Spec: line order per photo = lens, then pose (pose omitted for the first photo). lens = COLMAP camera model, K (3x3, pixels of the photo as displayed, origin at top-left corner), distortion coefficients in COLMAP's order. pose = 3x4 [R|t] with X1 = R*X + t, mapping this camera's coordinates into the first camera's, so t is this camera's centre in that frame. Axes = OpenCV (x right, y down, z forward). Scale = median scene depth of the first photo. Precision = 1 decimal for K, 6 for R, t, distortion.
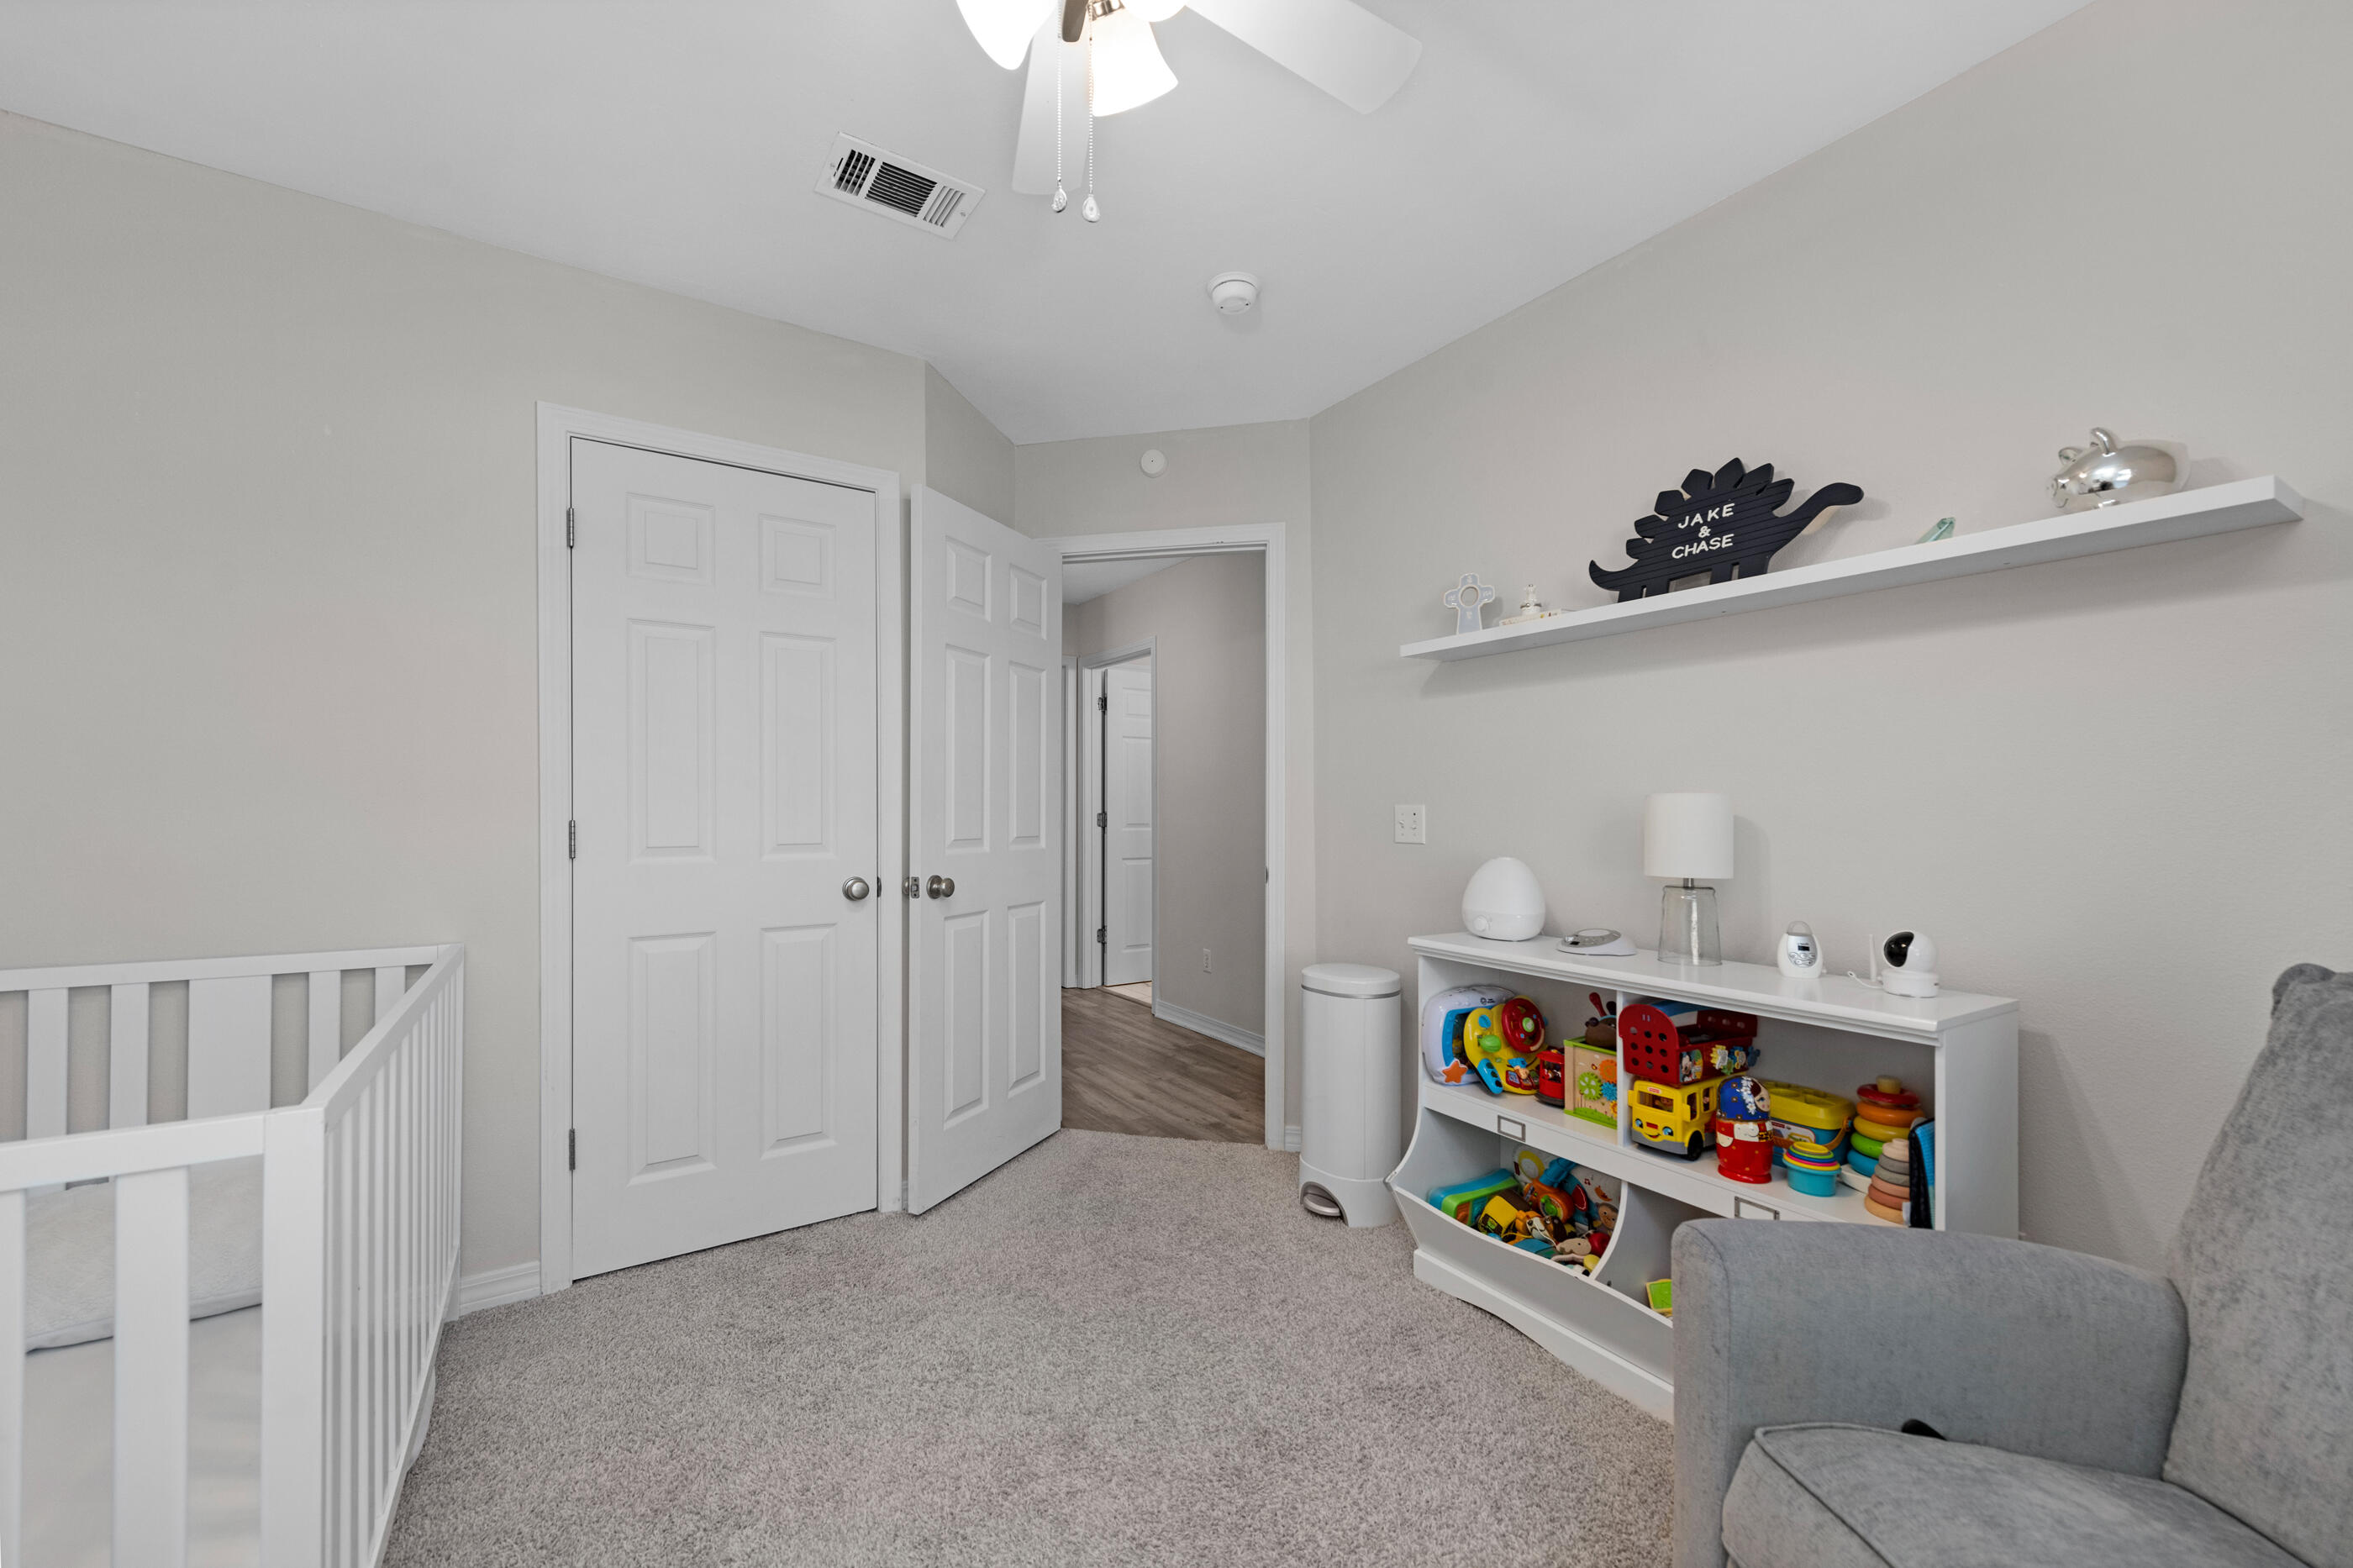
lens RADIAL K [[949.5, 0, 1179.1], [0, 949.5, 800.6], [0, 0, 1]] dist [0.014229, -0.003739]
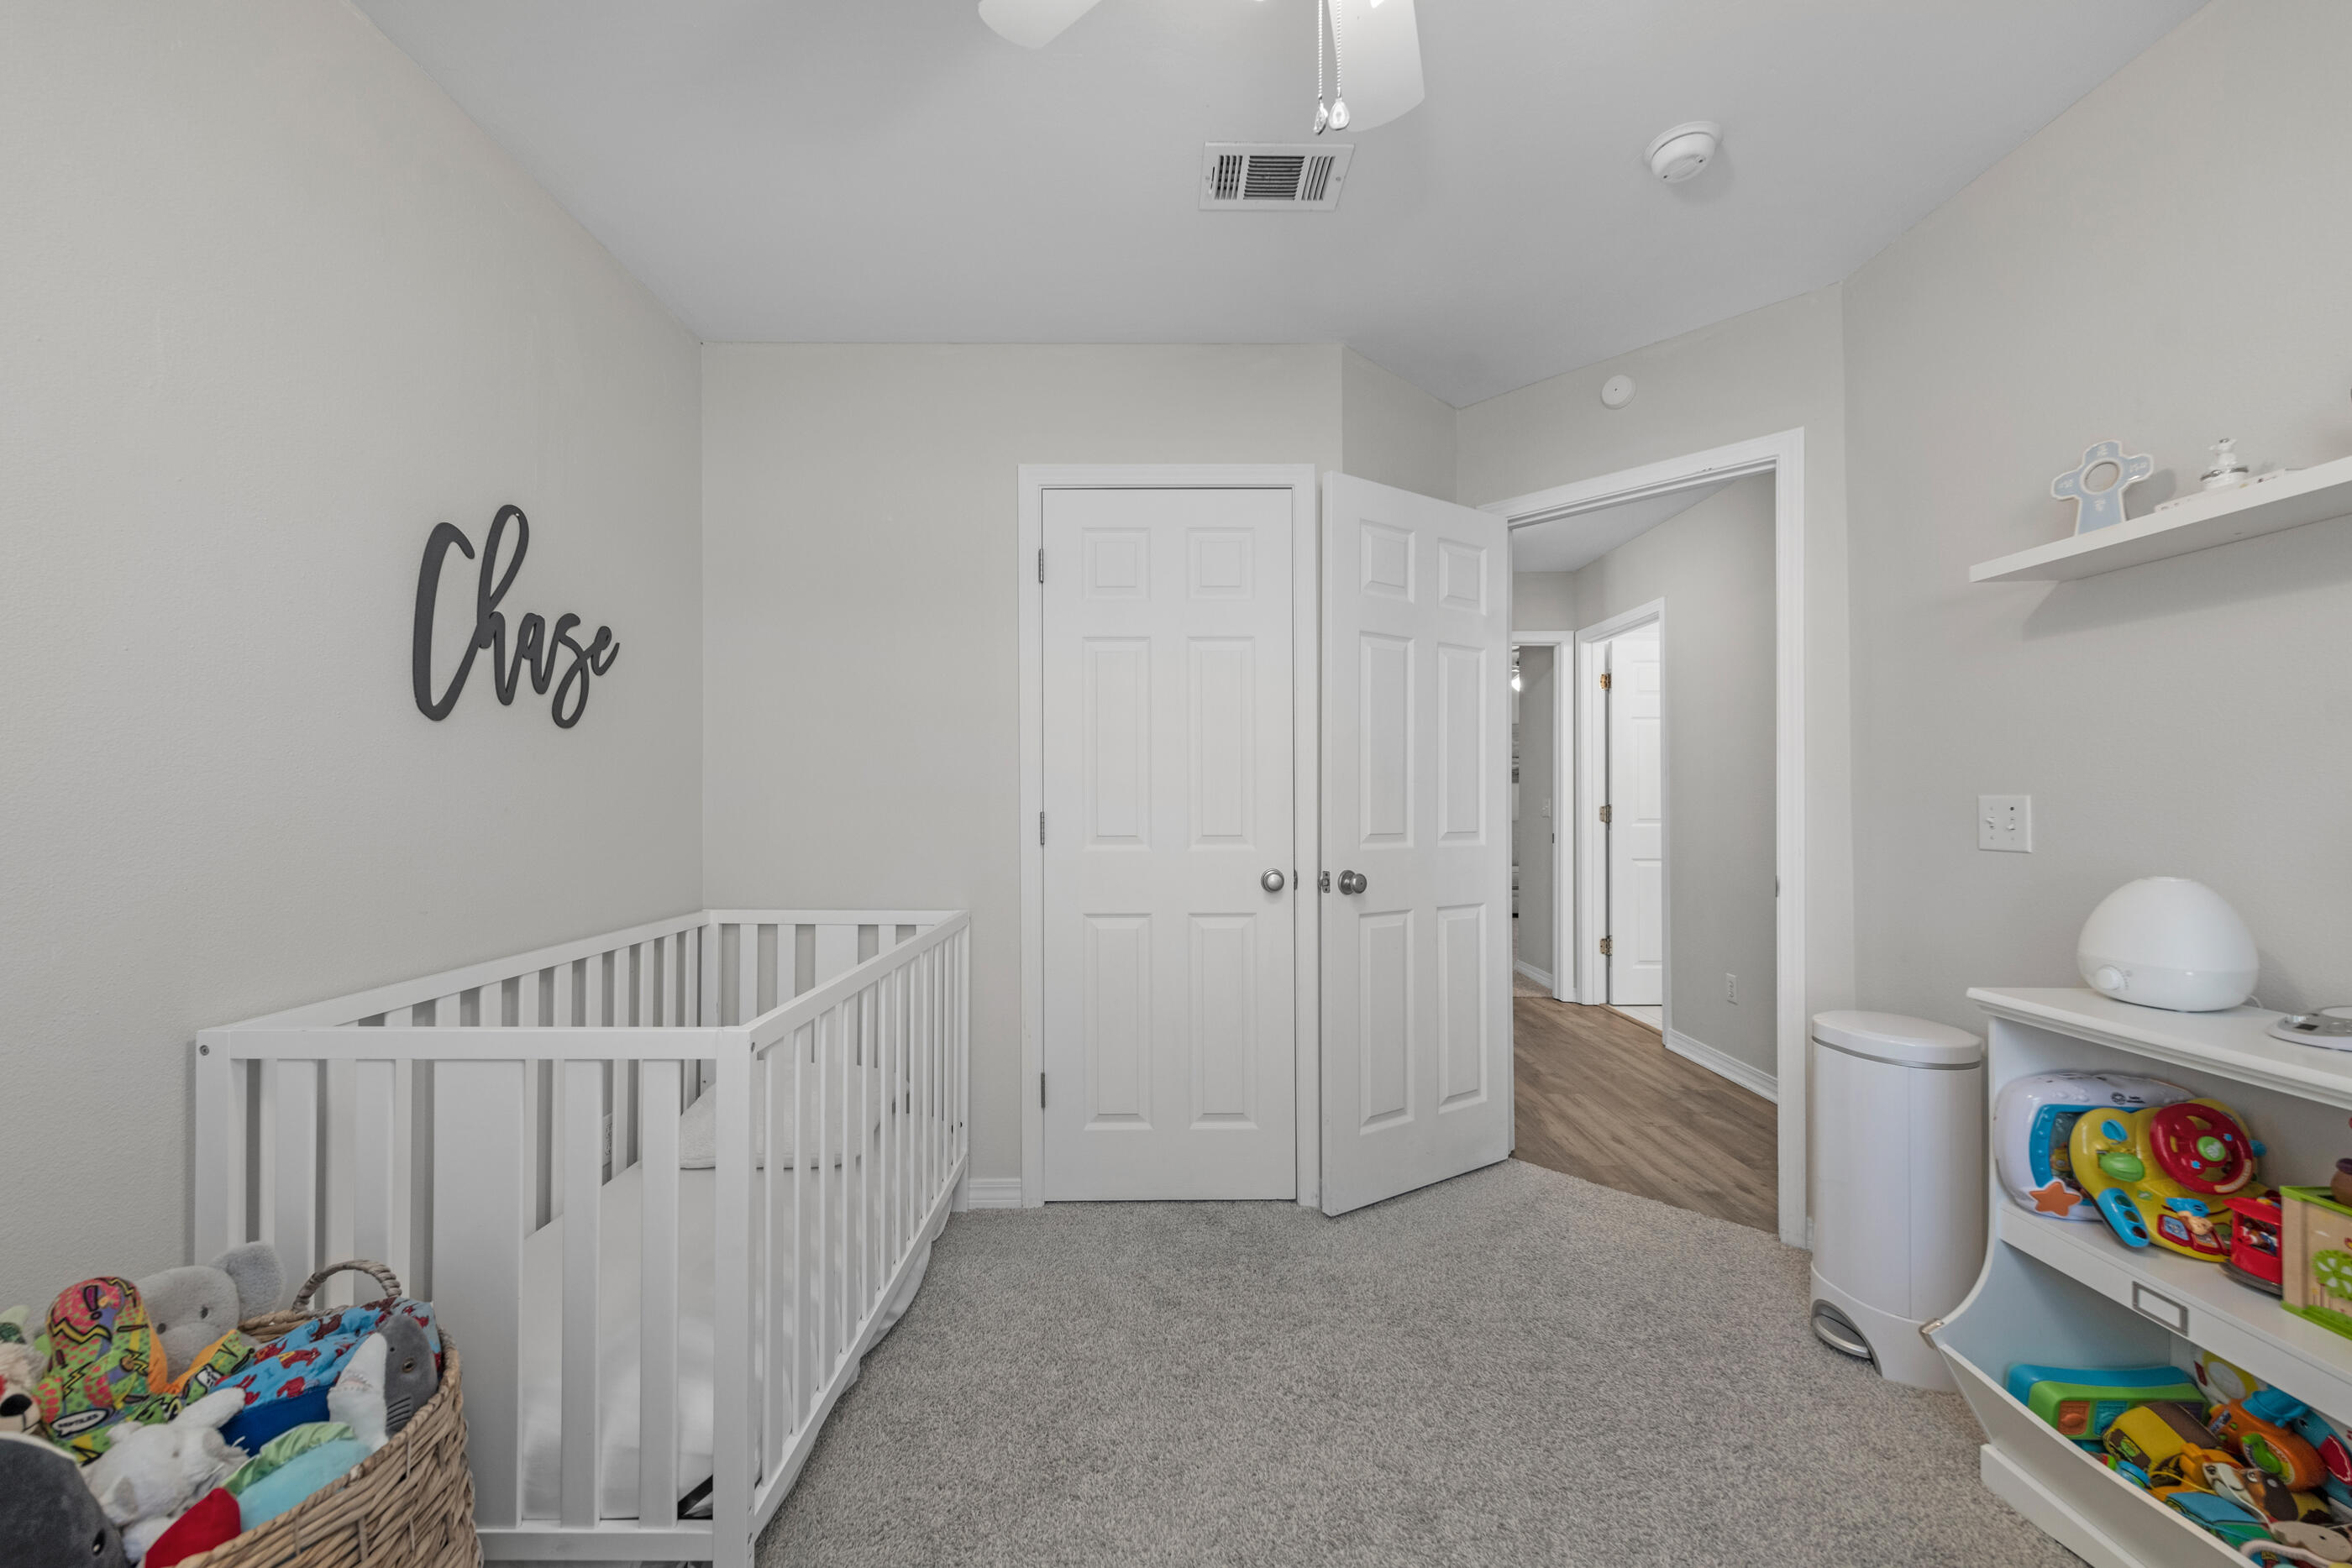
lens RADIAL K [[949.0, 0, 1142.1], [0, 949.0, 791.2], [0, 0, 1]] dist [0.014229, -0.003739]
pose [[0.835807, -0.008119, -0.548964, 0.114763], [0.006654, 0.999967, -0.004658, 0.001263], [0.548984, 0.000240, 0.835833, 0.084039]]
